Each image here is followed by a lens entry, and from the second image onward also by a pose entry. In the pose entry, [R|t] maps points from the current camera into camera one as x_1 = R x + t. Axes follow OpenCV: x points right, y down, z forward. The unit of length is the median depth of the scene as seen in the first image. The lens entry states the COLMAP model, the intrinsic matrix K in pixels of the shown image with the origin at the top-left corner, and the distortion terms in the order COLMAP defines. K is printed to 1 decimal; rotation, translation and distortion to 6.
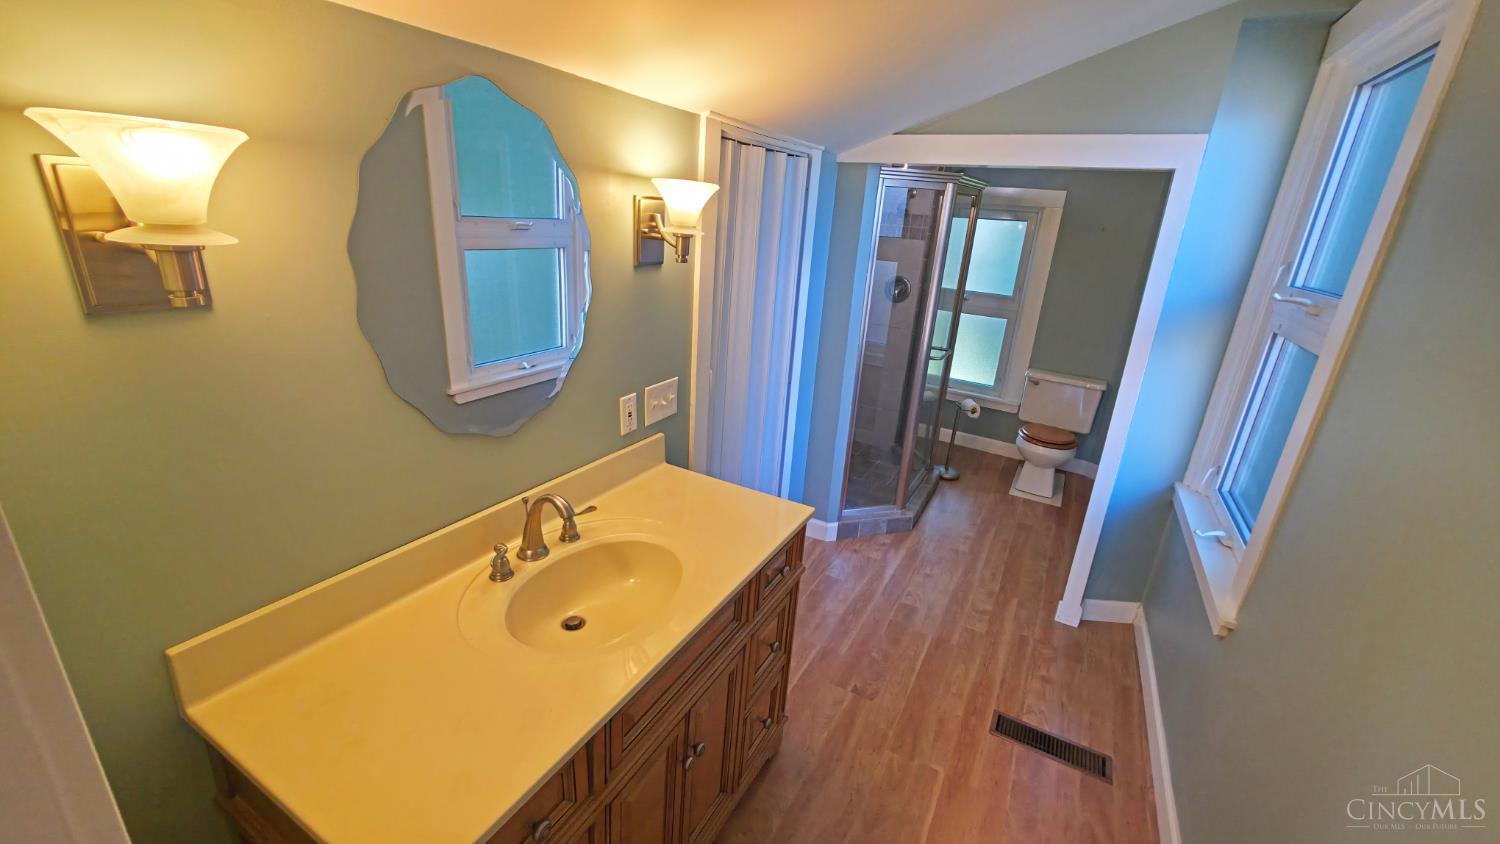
lens RADIAL K [[607.6, 0, 736.6], [0, 607.6, 419.2], [0, 0, 1]] dist [-0.000431, 0.000104]
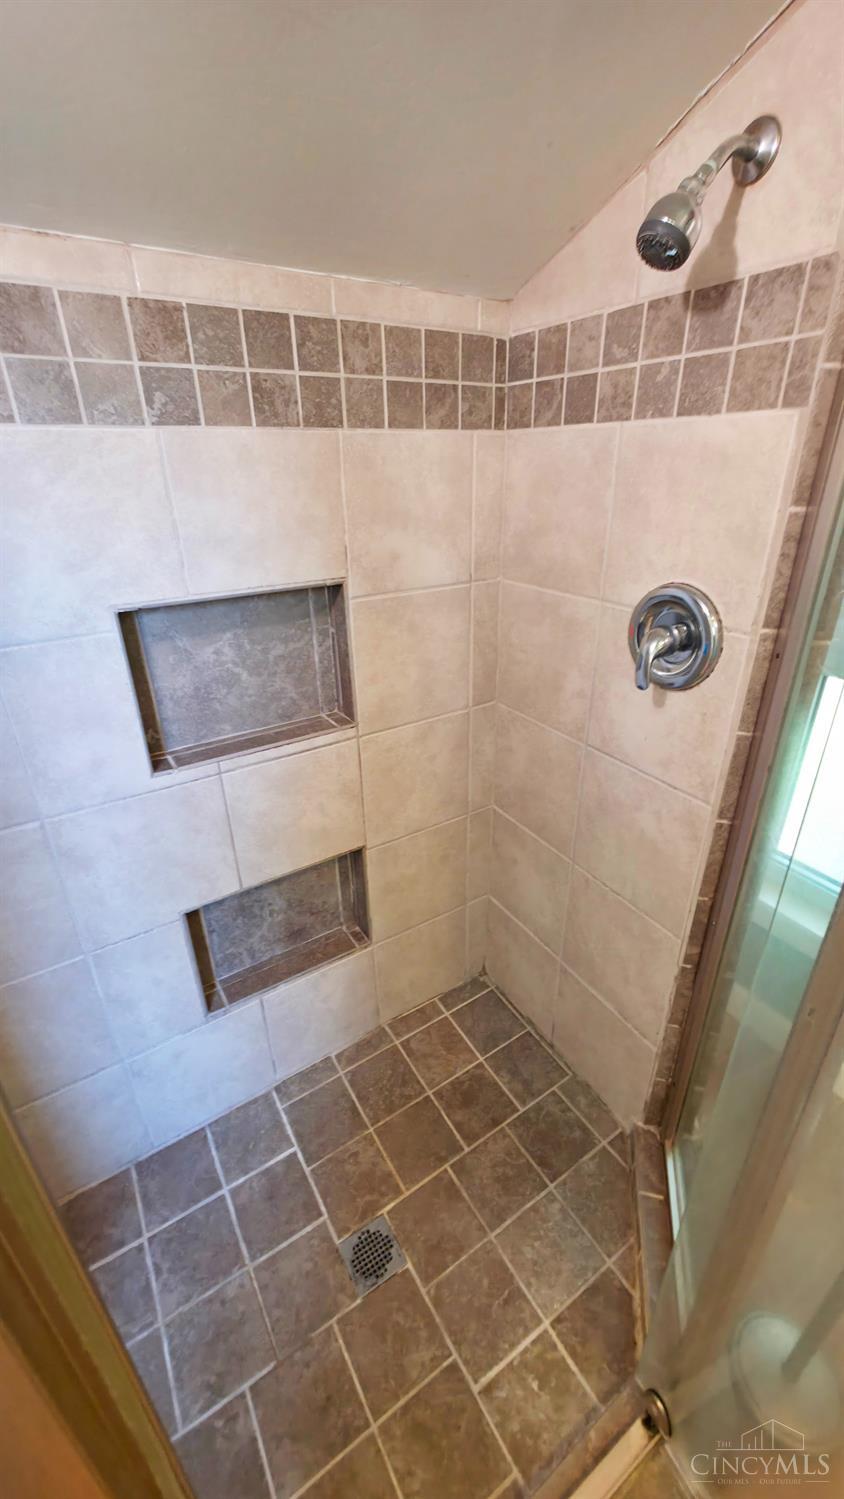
lens RADIAL K [[607.2, 0, 422.0], [0, 607.2, 749.5], [0, 0, 1]] dist [-0.000431, 0.000104]
pose [[0.882681, 0.143813, -0.447429, 0.292469], [-0.098065, 0.987434, 0.123921, -0.190163], [0.459628, -0.065505, 0.885692, 0.732387]]
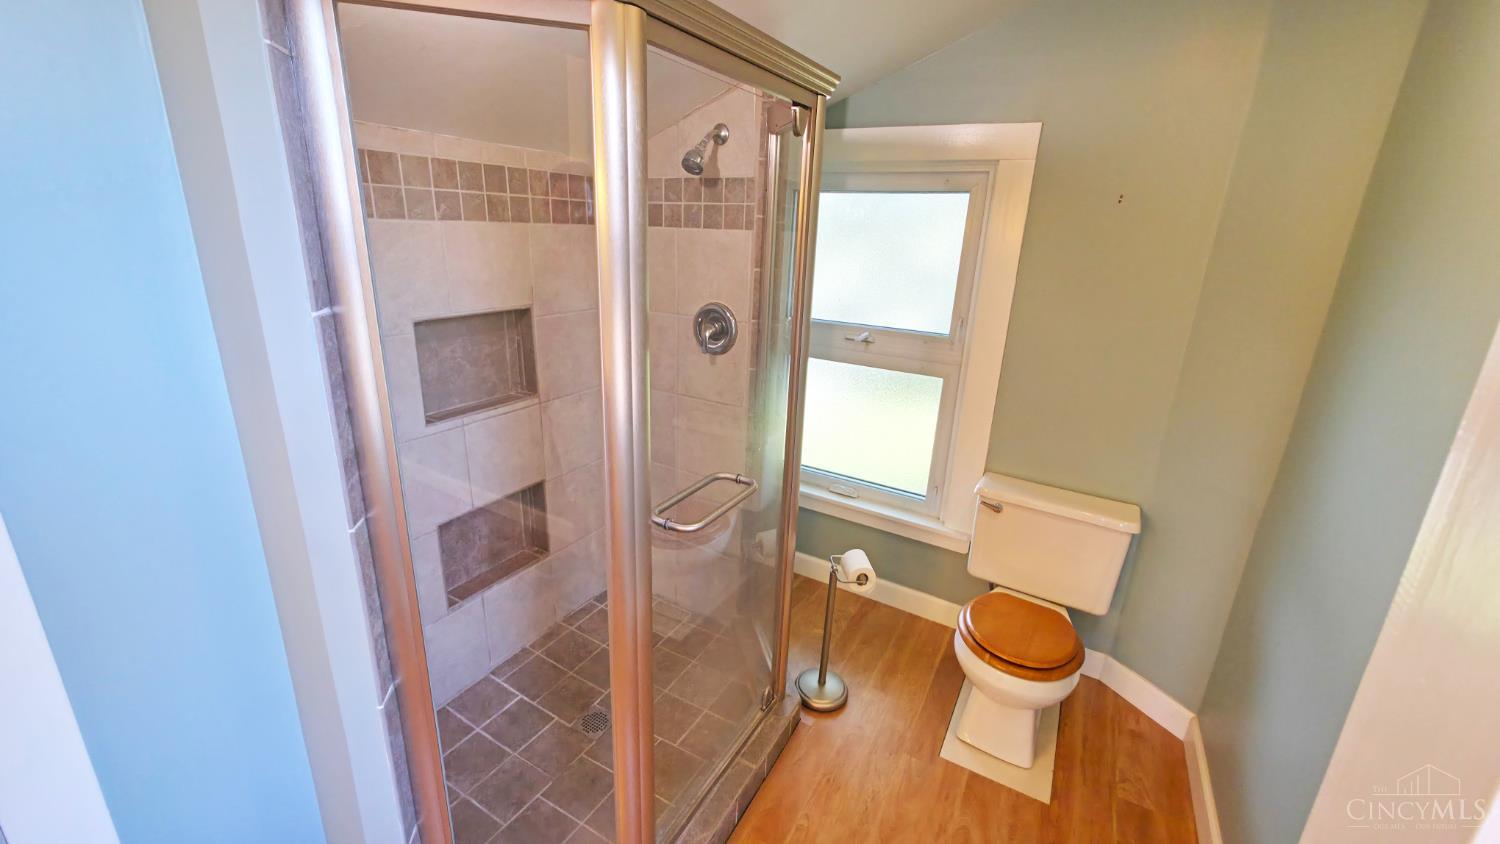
lens RADIAL K [[578.6, 0, 738.2], [0, 578.6, 407.0], [0, 0, 1]] dist [0.000434, 0.000063]
pose [[0.999599, -0.008782, -0.026910, 0.297139], [0.007790, 0.999294, -0.036751, -0.130675], [0.027214, 0.036526, 0.998962, 0.518452]]
